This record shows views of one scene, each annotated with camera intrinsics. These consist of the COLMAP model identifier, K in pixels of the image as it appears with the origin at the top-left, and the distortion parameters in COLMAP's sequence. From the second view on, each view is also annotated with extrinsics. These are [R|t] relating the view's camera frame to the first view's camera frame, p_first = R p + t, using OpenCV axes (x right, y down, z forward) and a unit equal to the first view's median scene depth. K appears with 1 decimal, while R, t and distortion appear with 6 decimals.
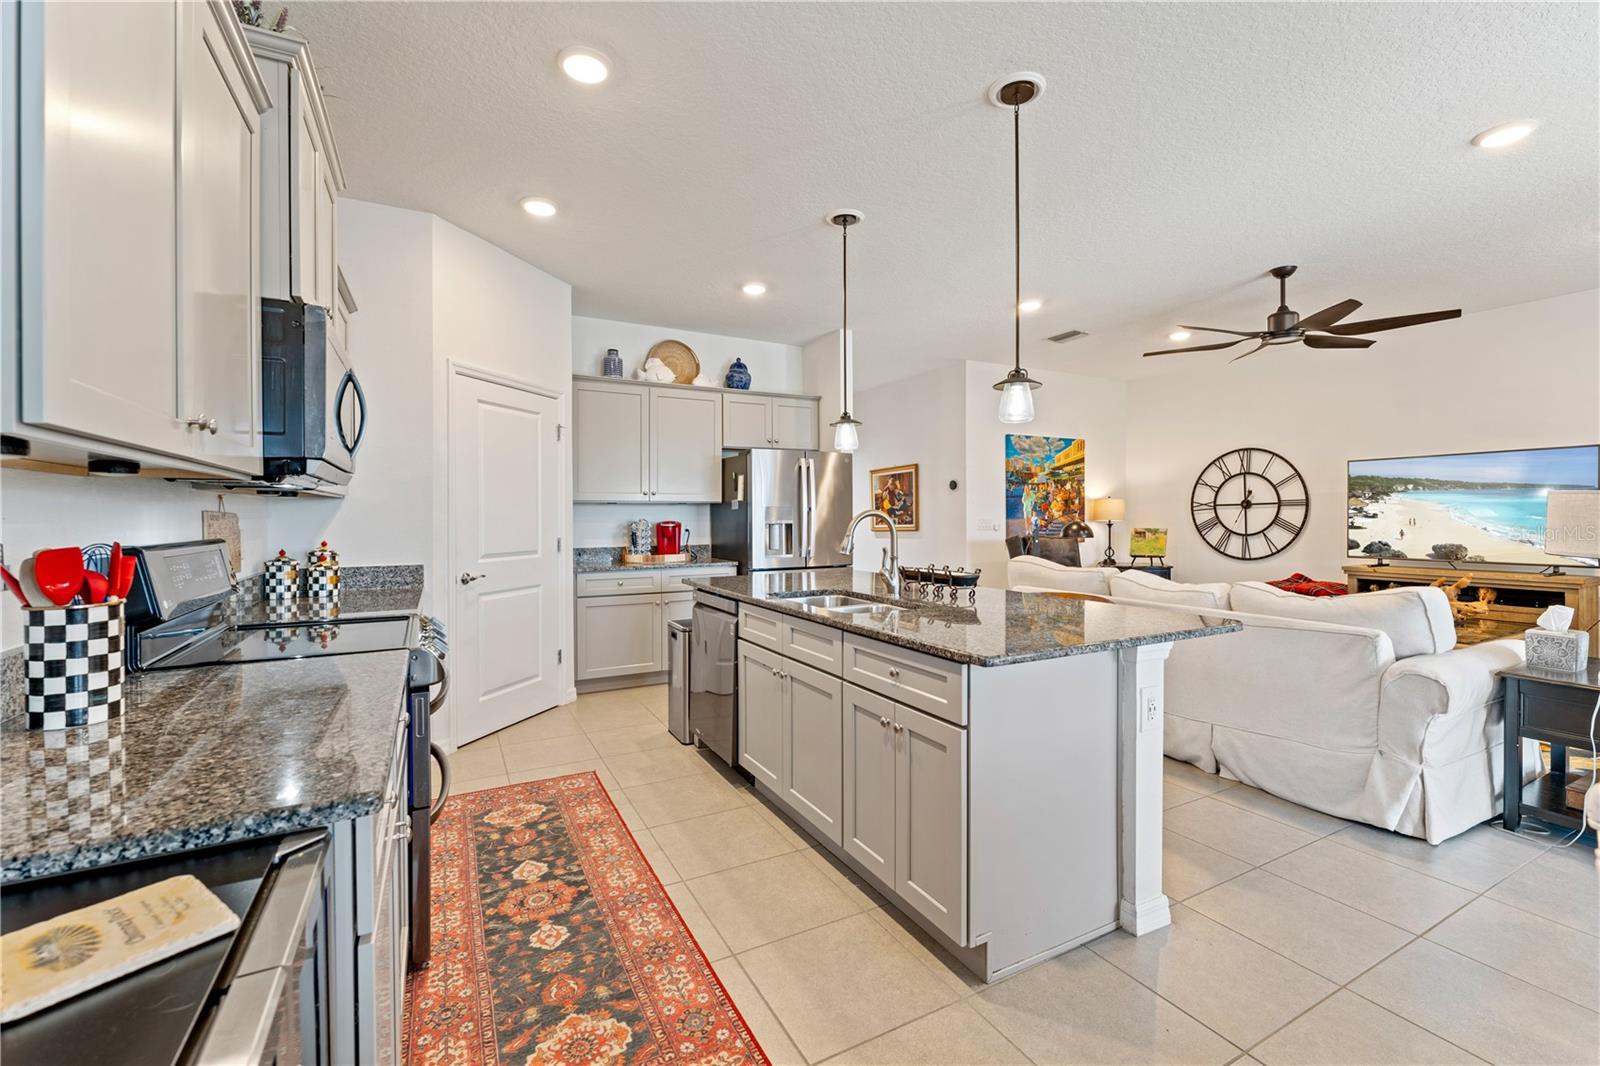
lens RADIAL K [[681.9, 0, 804.7], [0, 681.9, 517.9], [0, 0, 1]] dist [-0.001014, -0.000289]
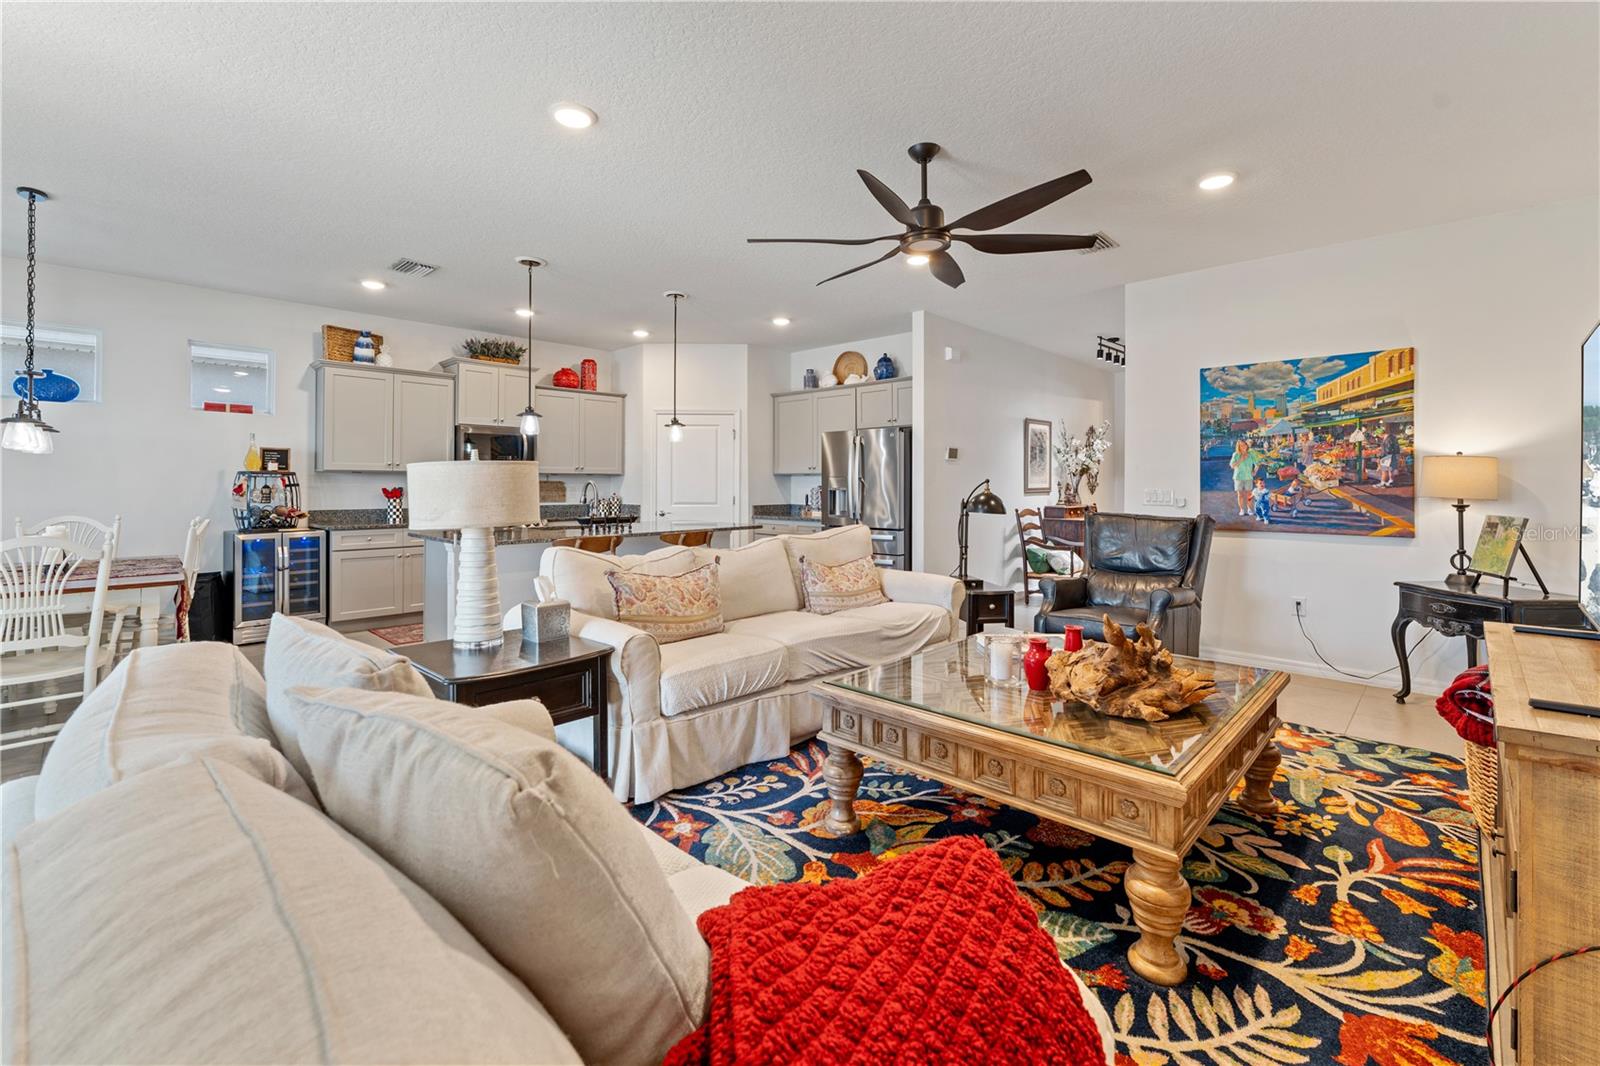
lens RADIAL K [[681.7, 0, 796.6], [0, 681.7, 481.1], [0, 0, 1]] dist [-0.003054, -0.000496]
pose [[0.305261, 0.002012, -0.952267, 0.896127], [-0.007260, 0.999974, -0.000214, -0.006298], [0.952241, 0.006979, 0.305267, 0.431619]]
